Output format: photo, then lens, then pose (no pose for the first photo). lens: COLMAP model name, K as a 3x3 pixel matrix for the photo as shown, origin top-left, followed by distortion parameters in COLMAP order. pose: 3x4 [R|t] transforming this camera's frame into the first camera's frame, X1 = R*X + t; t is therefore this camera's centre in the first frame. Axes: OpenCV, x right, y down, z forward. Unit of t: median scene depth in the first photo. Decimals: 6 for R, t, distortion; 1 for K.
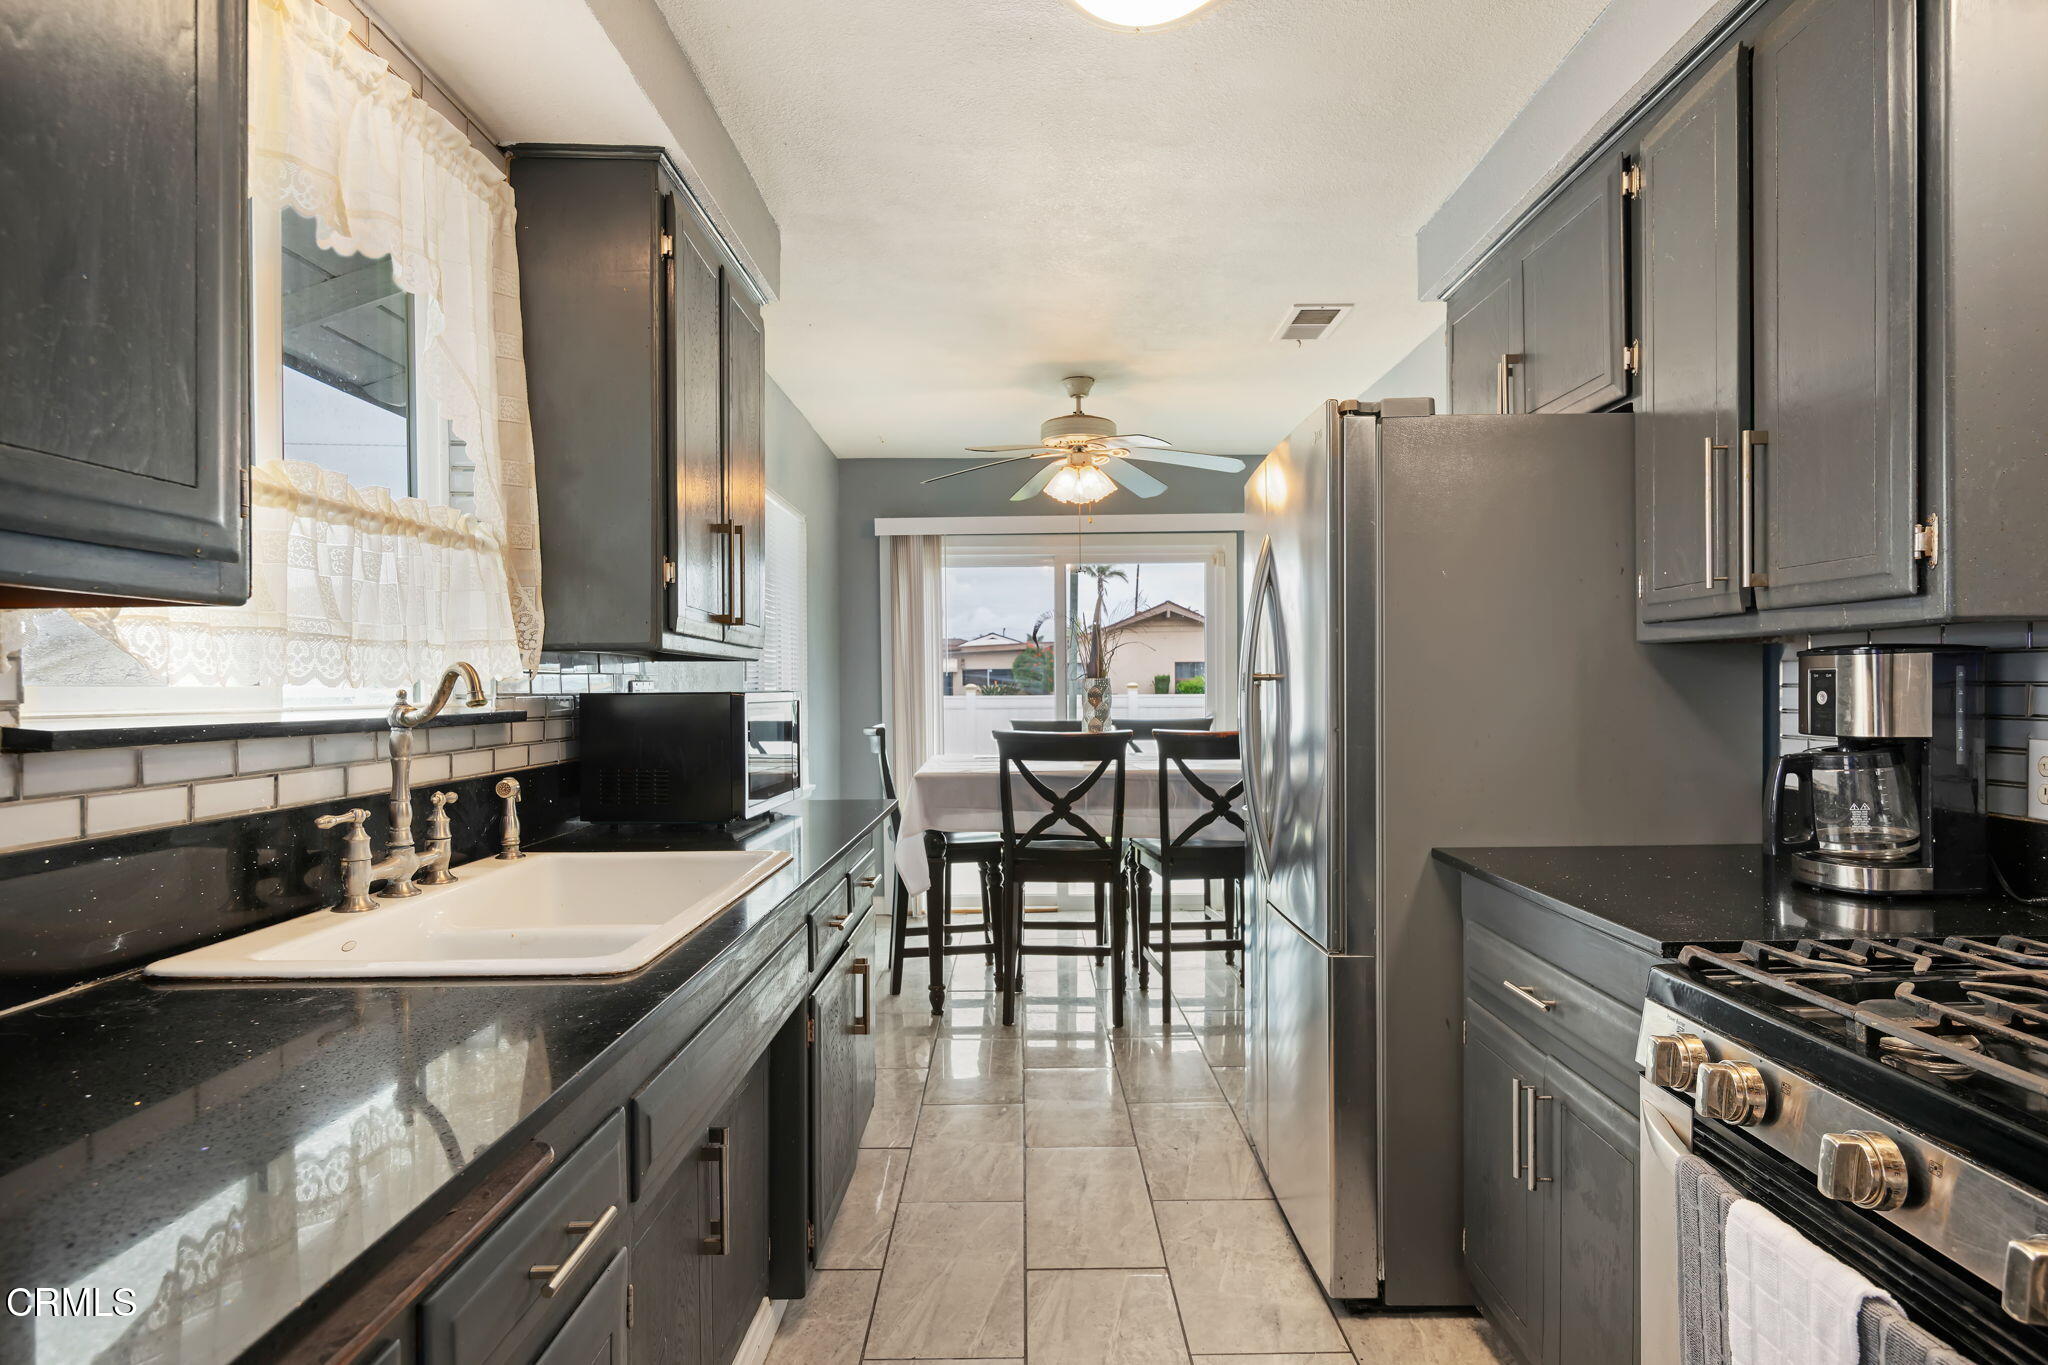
lens RADIAL K [[1003.0, 0, 1024.0], [0, 1003.0, 682.5], [0, 0, 1]] dist [-0.000672, 0.000002]
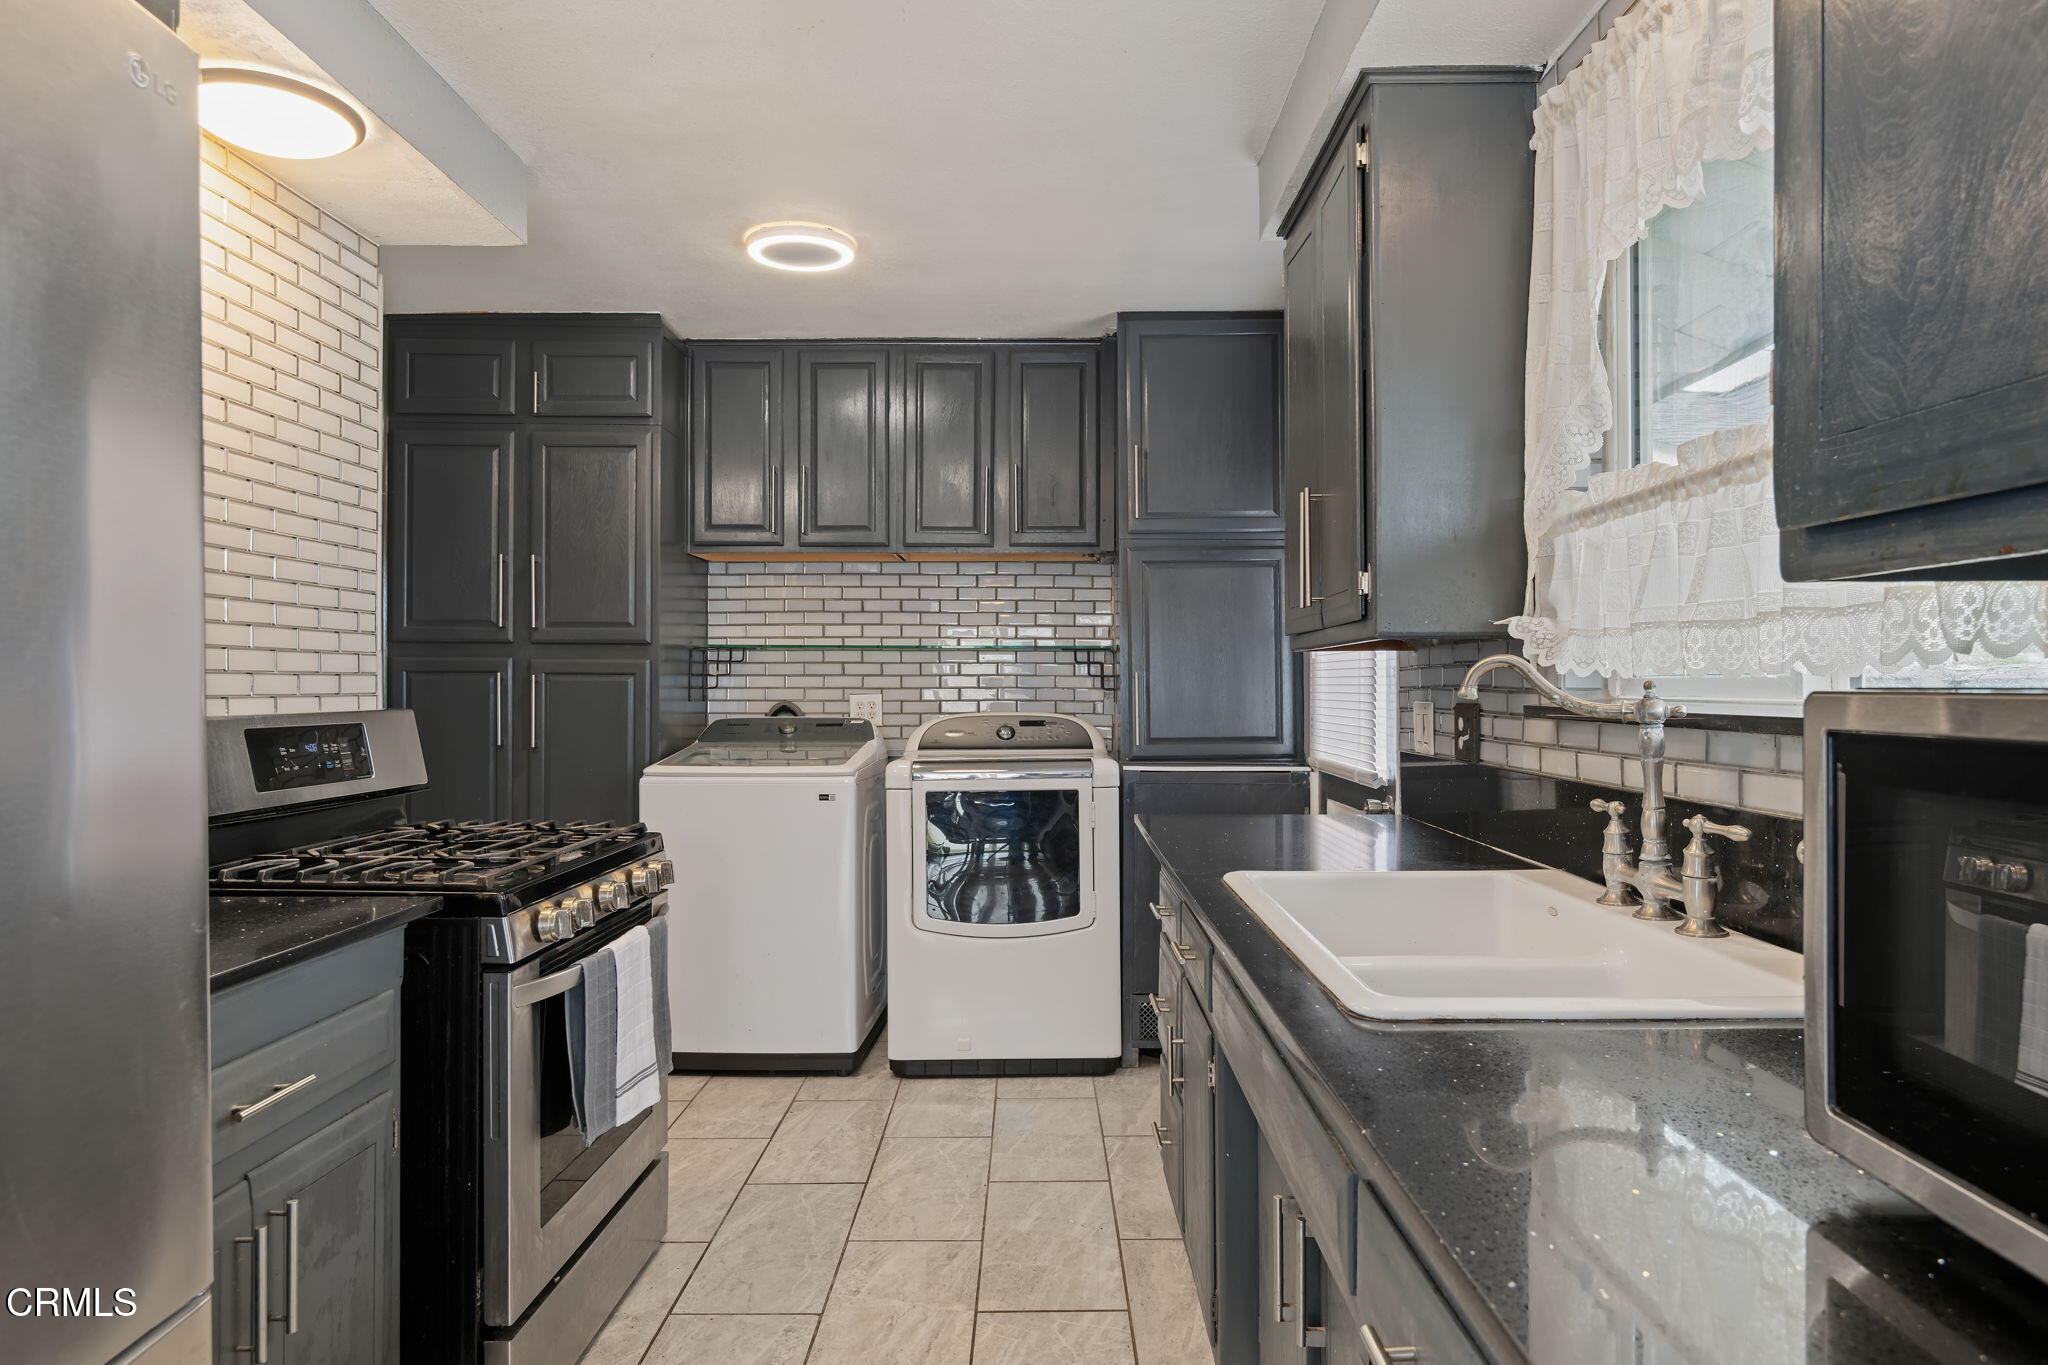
lens RADIAL K [[1003.0, 0, 1024.0], [0, 1003.0, 682.5], [0, 0, 1]] dist [-0.000672, 0.000002]
pose [[-0.999848, 0.012896, 0.011765, -0.085144], [0.012776, 0.999866, -0.010192, 0.010441], [-0.011895, -0.010040, -0.999879, 1.818669]]
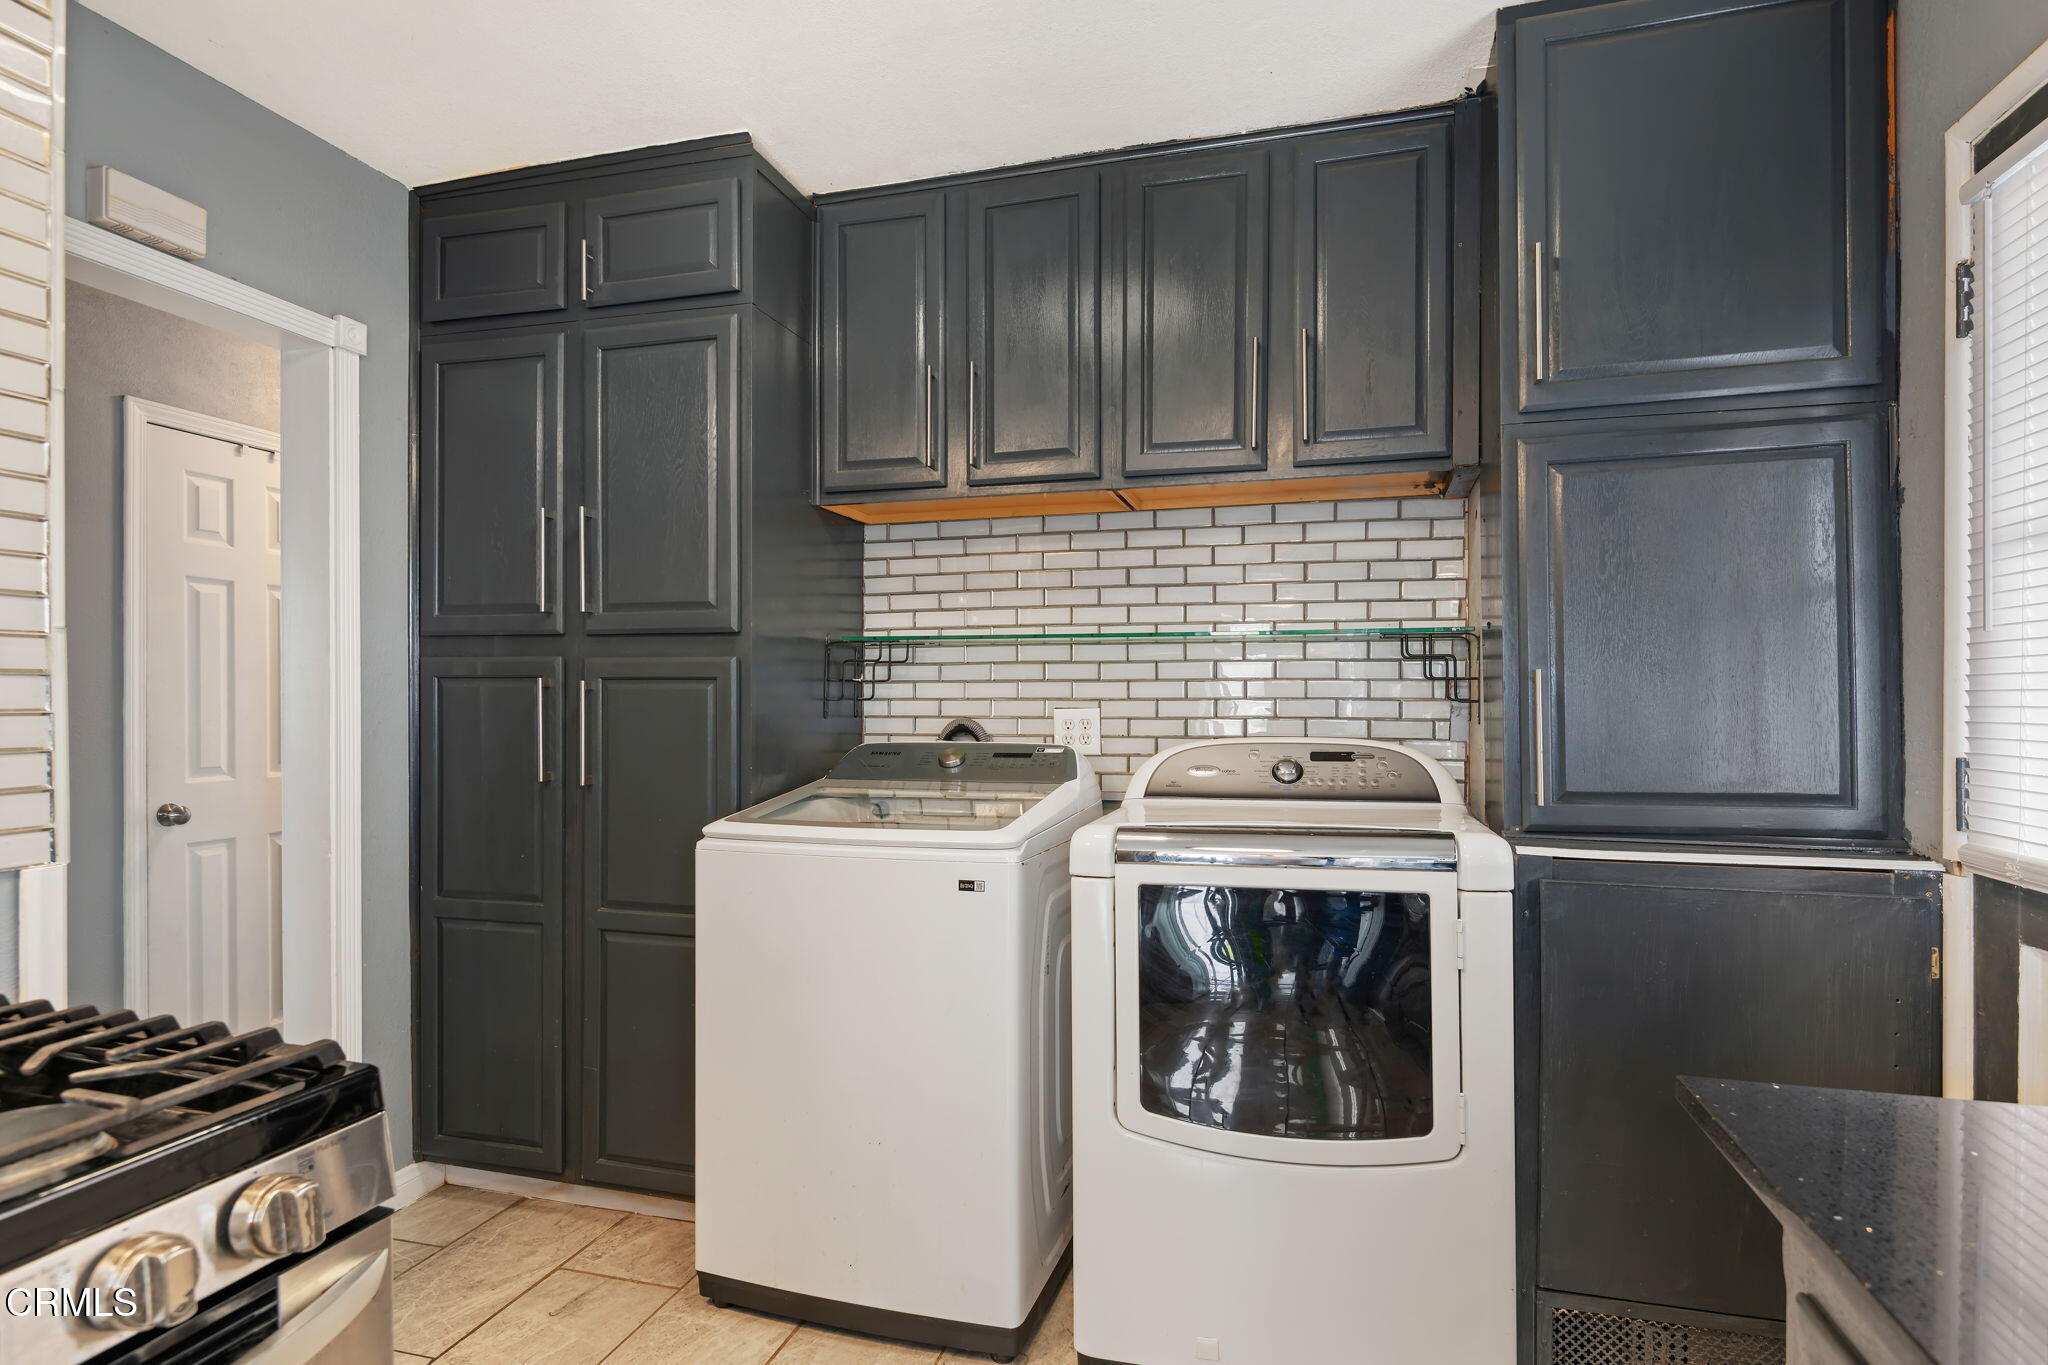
lens RADIAL K [[1062.0, 0, 1029.7], [0, 1062.0, 705.6], [0, 0, 1]] dist [0.000319, 0.000068]
pose [[-0.963066, 0.012596, 0.268972, -0.077542], [0.012488, 0.999920, -0.002113, 0.009020], [-0.268977, 0.001324, -0.963146, 1.467811]]
